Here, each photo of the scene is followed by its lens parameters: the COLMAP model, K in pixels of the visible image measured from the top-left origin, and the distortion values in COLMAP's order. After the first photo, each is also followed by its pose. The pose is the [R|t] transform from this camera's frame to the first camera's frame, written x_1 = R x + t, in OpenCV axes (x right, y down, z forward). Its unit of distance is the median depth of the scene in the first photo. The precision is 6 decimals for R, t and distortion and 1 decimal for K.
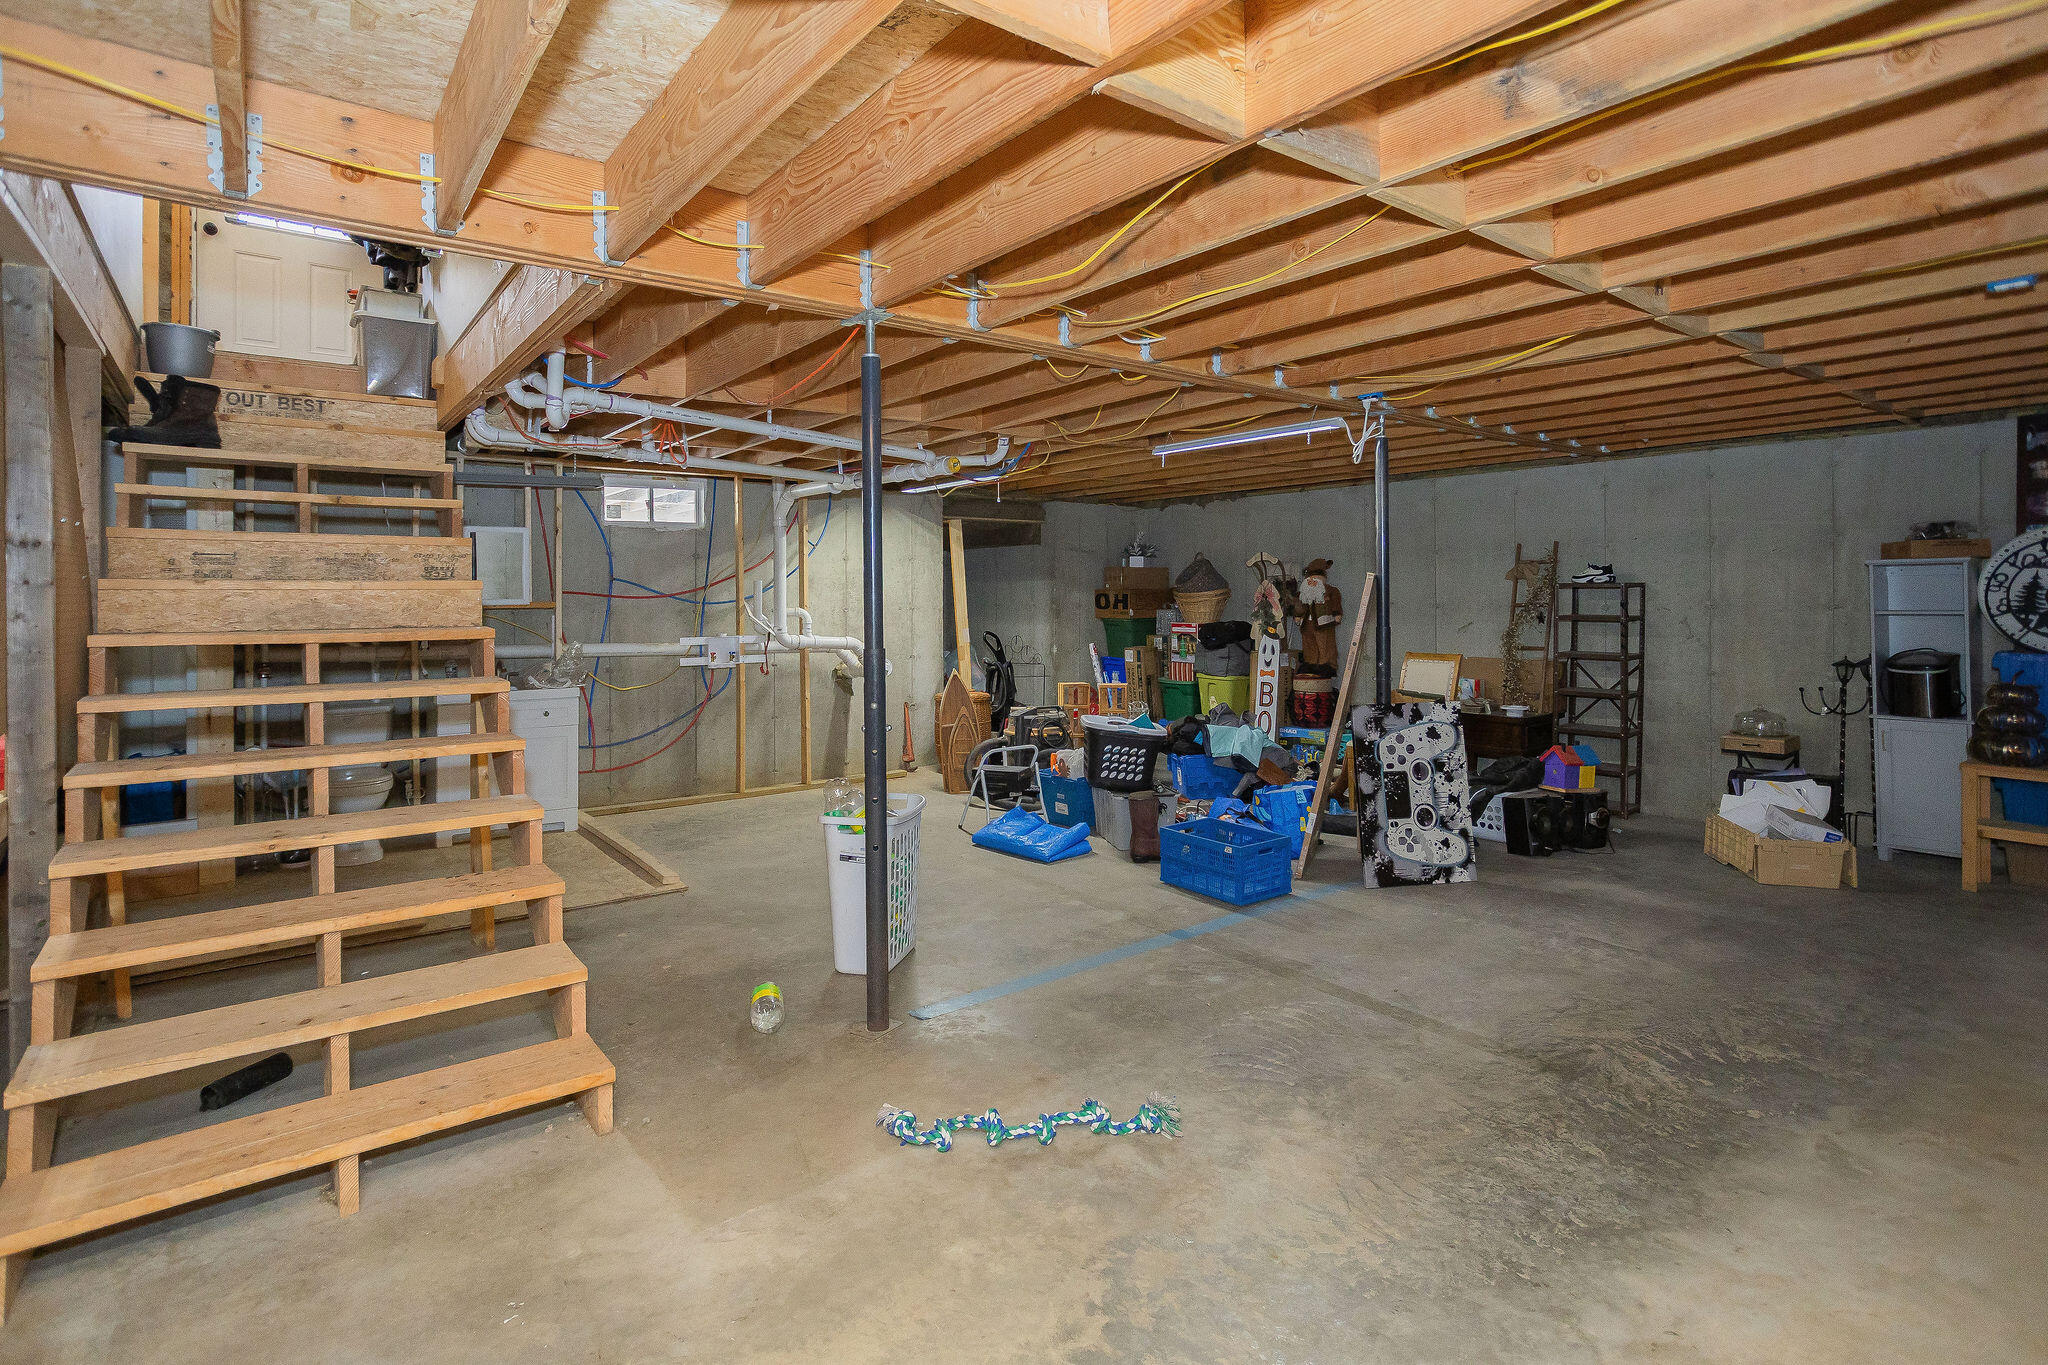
lens RADIAL K [[1048.7, 0, 1030.9], [0, 1048.7, 649.6], [0, 0, 1]] dist [-0.042135, 0.037541]
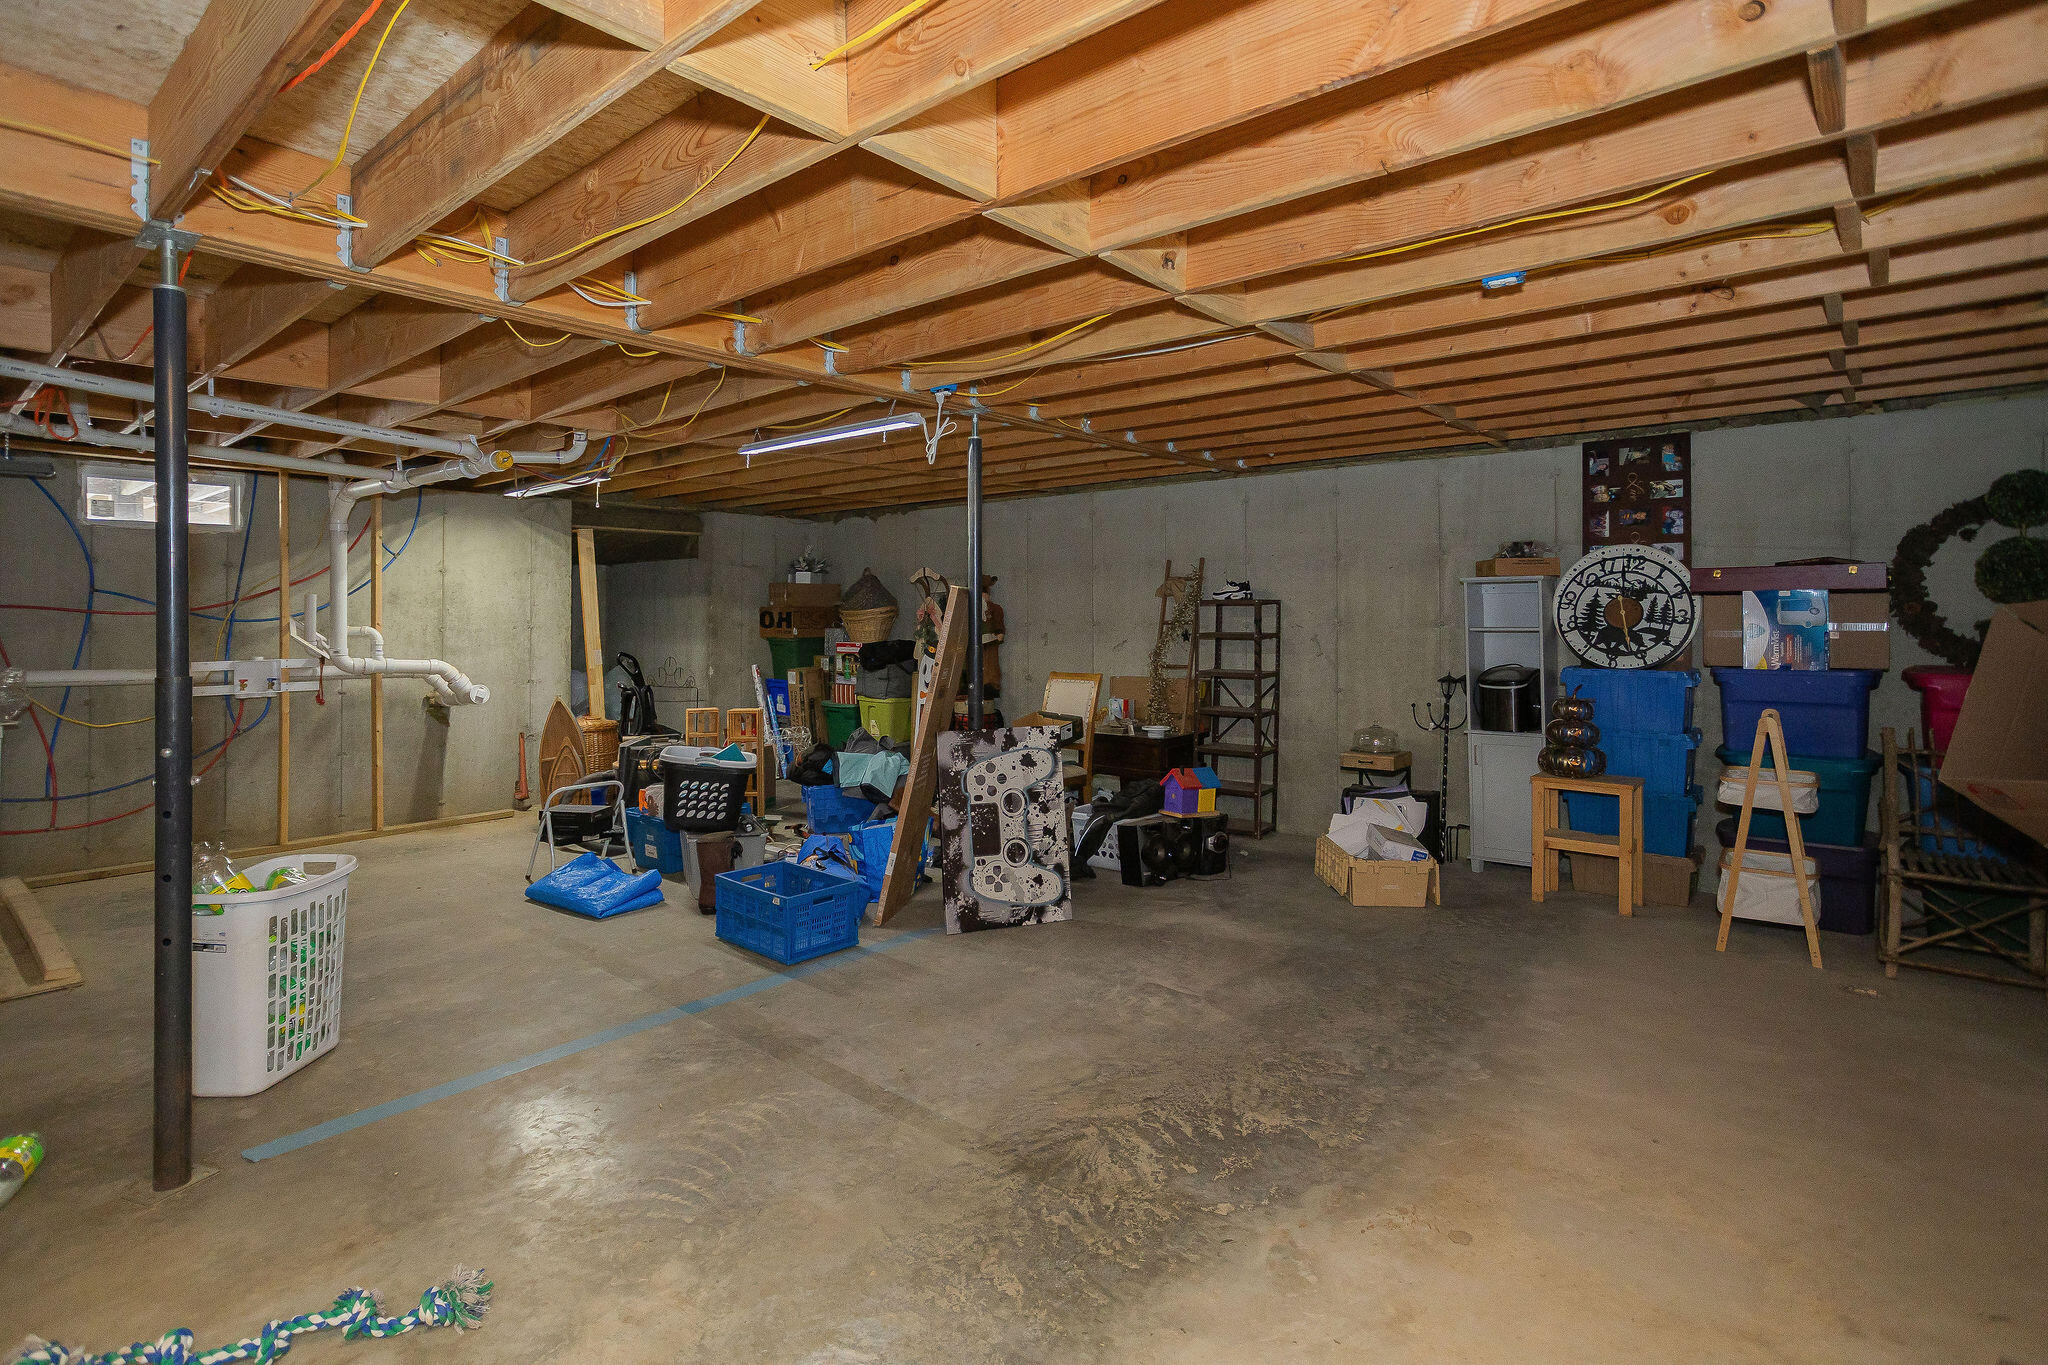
lens RADIAL K [[1020.6, 0, 1018.9], [0, 1020.6, 672.2], [0, 0, 1]] dist [-0.042921, 0.032421]
pose [[0.982457, -0.009040, 0.186271, 0.191002], [0.008406, 0.999956, 0.004193, -0.001593], [-0.186301, -0.002554, 0.982489, 0.105009]]
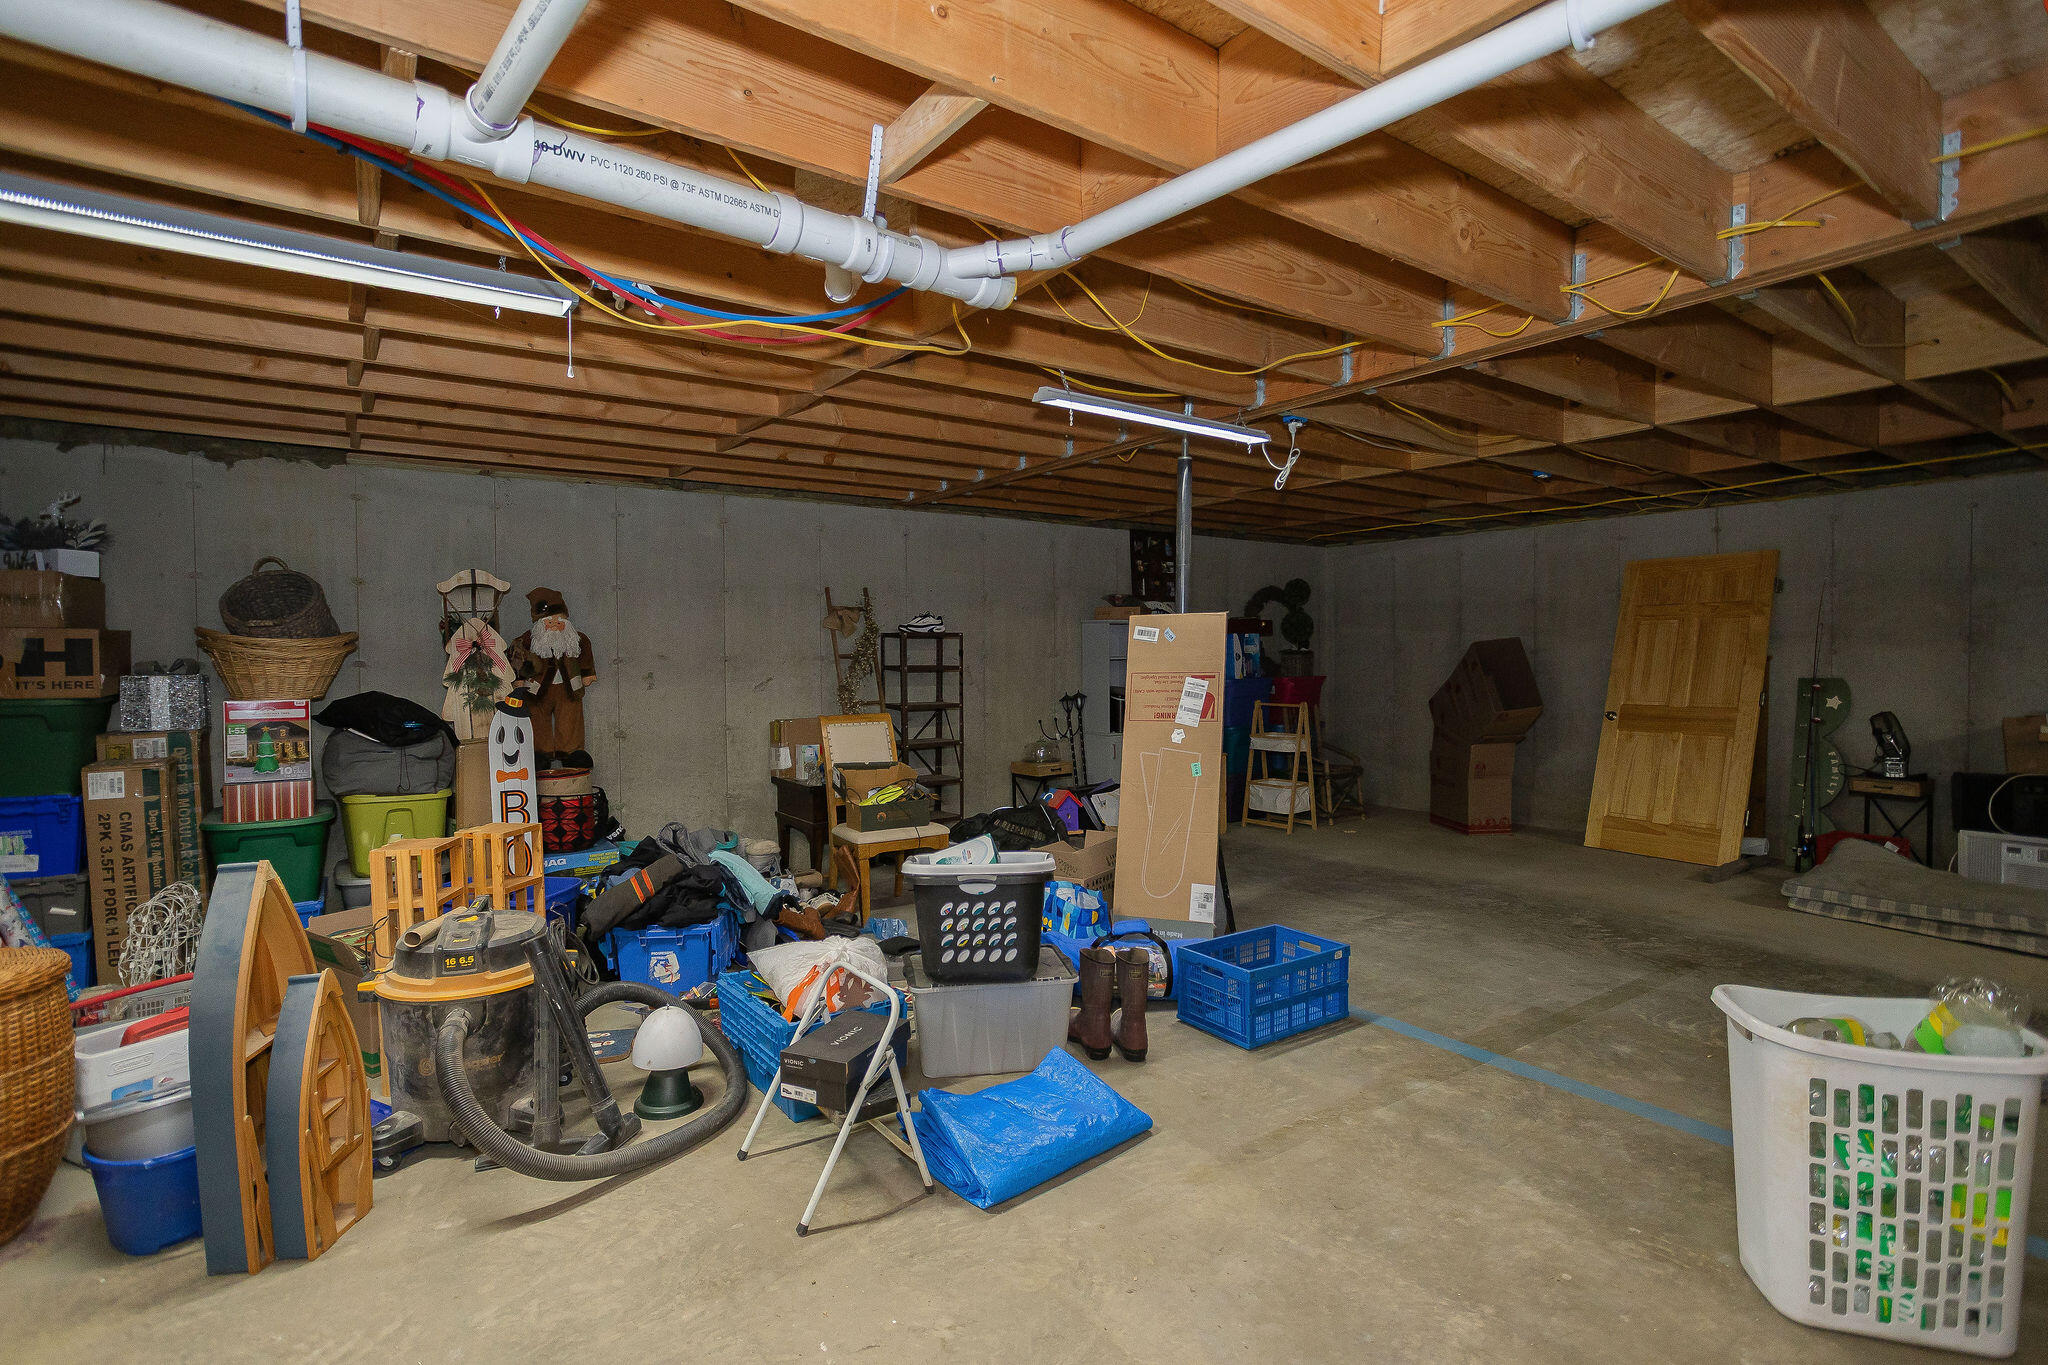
lens RADIAL K [[995.6, 0, 1026.9], [0, 995.6, 743.1], [0, 0, 1]] dist [-0.040465, 0.027931]
pose [[0.038268, -0.085553, 0.995598, -0.480760], [0.056845, 0.994901, 0.083308, -0.038528], [-0.997649, 0.053407, 0.042936, 1.017363]]
